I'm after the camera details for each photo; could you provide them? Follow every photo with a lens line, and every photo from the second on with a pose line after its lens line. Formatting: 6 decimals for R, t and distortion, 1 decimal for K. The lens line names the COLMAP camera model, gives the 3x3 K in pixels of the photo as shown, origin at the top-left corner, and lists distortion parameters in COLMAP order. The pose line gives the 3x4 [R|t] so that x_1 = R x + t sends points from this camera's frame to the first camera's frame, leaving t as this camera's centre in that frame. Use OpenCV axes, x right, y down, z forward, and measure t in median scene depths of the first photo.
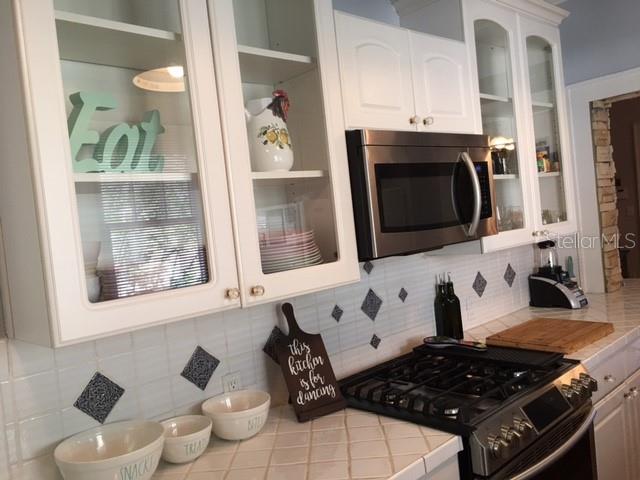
lens RADIAL K [[543.4, 0, 321.1], [0, 543.4, 237.0], [0, 0, 1]] dist [0.077037, -0.092923]
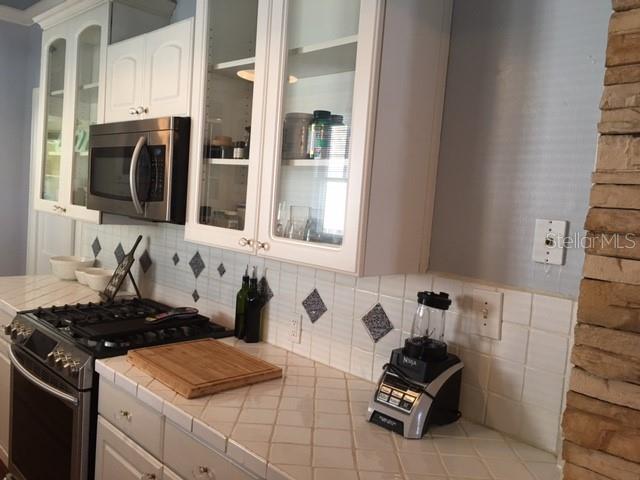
lens RADIAL K [[543.4, 0, 321.2], [0, 543.4, 242.7], [0, 0, 1]] dist [0.077037, -0.092923]
pose [[0.027234, 0.180876, -0.983129, 1.236663], [-0.113687, 0.977673, 0.176722, -0.161444], [0.993143, 0.106956, 0.047190, 1.181090]]
